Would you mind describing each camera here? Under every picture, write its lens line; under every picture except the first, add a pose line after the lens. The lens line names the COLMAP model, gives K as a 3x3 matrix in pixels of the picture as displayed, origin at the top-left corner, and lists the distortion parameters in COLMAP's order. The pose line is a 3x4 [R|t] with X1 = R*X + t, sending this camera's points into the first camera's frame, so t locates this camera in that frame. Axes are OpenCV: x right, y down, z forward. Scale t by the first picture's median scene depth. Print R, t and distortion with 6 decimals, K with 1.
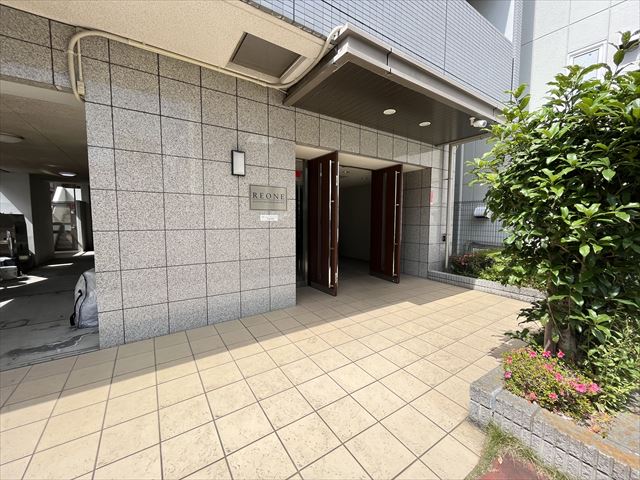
lens RADIAL K [[257.5, 0, 320.0], [0, 257.5, 240.0], [0, 0, 1]] dist [-0.000844, -0.000170]
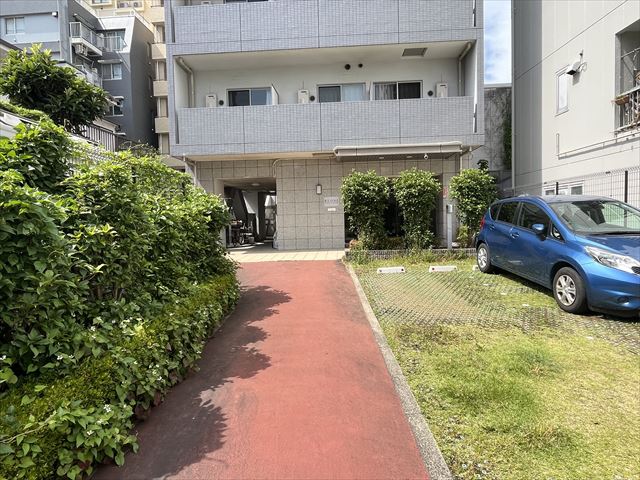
lens RADIAL K [[376.4, 0, 319.2], [0, 376.4, 237.9], [0, 0, 1]] dist [-0.005689, 0.000814]
pose [[0.796967, 0.002927, -0.604015, 1.315799], [-0.017108, 0.999696, -0.017729, 0.174620], [0.603780, 0.024463, 0.796776, -1.348425]]
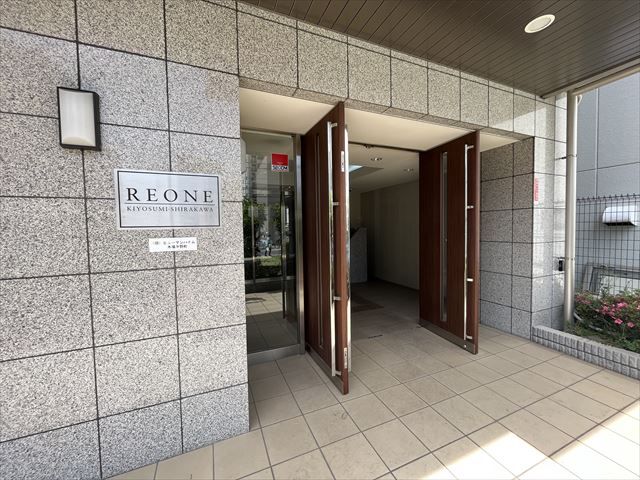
lens RADIAL K [[257.5, 0, 320.0], [0, 257.5, 240.0], [0, 0, 1]] dist [-0.000844, -0.000170]
pose [[0.982886, -0.014120, -0.183672, 0.092707], [0.008082, 0.999403, -0.033582, -0.053929], [0.184037, 0.031523, 0.982414, 0.428408]]
